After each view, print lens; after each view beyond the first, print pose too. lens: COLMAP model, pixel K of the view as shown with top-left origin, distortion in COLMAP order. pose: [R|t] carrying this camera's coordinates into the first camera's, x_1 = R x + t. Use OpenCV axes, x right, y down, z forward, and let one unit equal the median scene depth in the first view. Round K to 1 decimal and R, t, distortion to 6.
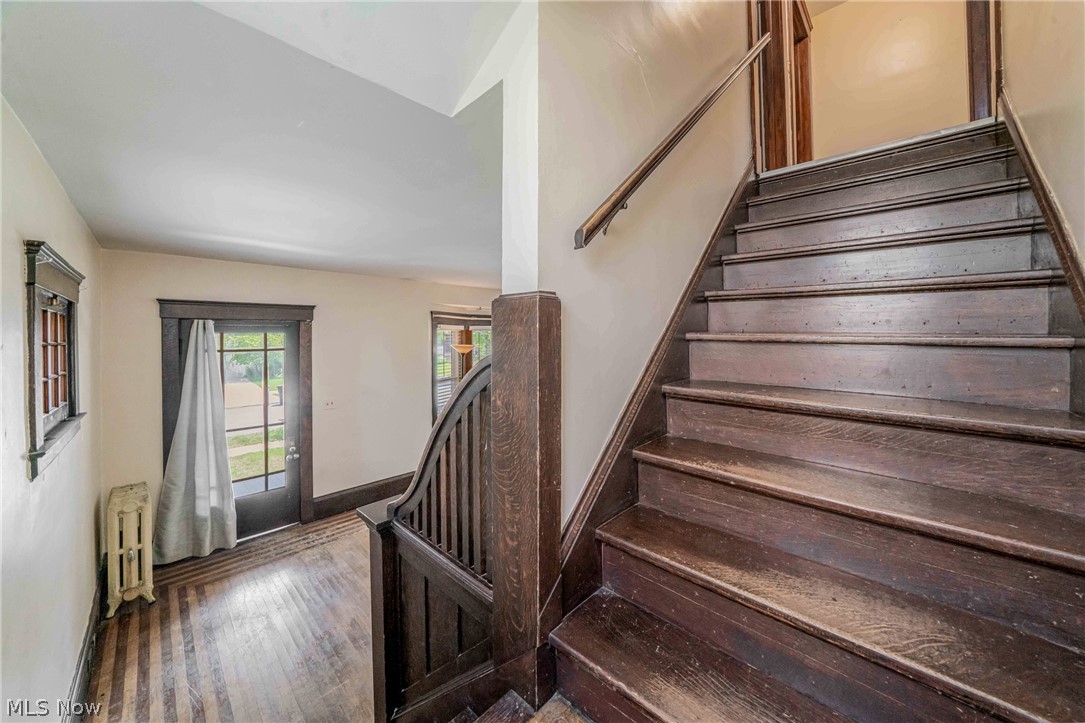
lens RADIAL K [[377.5, 0, 542.7], [0, 377.5, 338.7], [0, 0, 1]] dist [-0.017194, 0.000846]
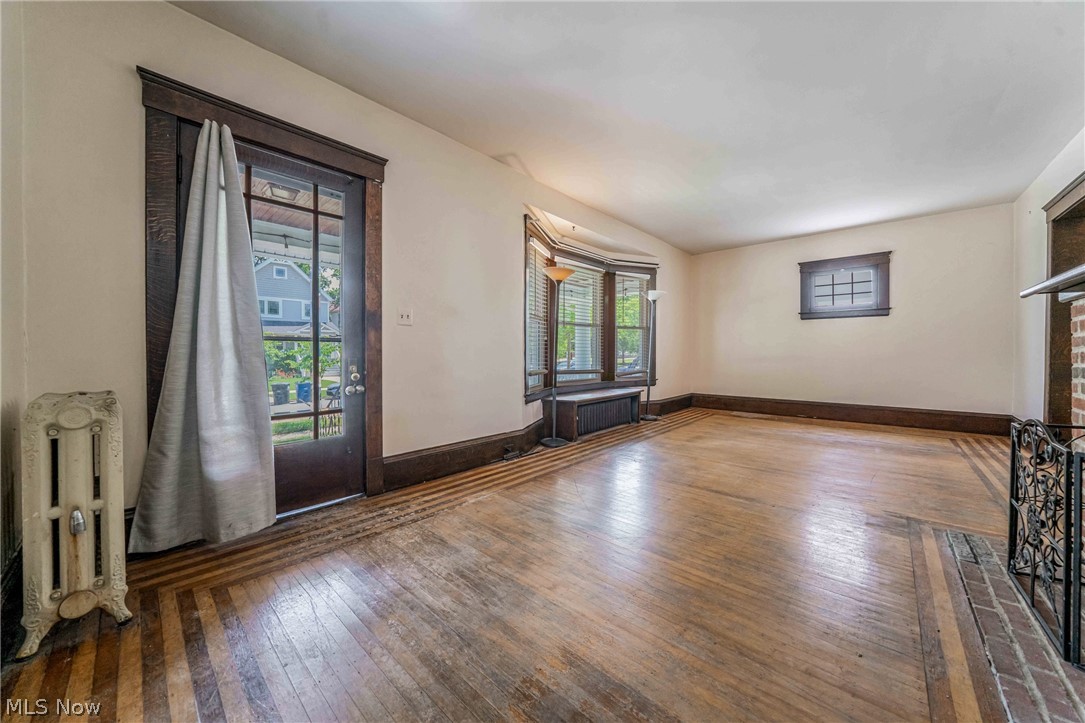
lens RADIAL K [[377.5, 0, 540.1], [0, 377.5, 358.2], [0, 0, 1]] dist [-0.017194, 0.000846]
pose [[0.999777, 0.004235, 0.020680, -0.450998], [-0.004537, 0.999884, 0.014571, 0.309068], [-0.020616, -0.014661, 0.999680, 0.436829]]
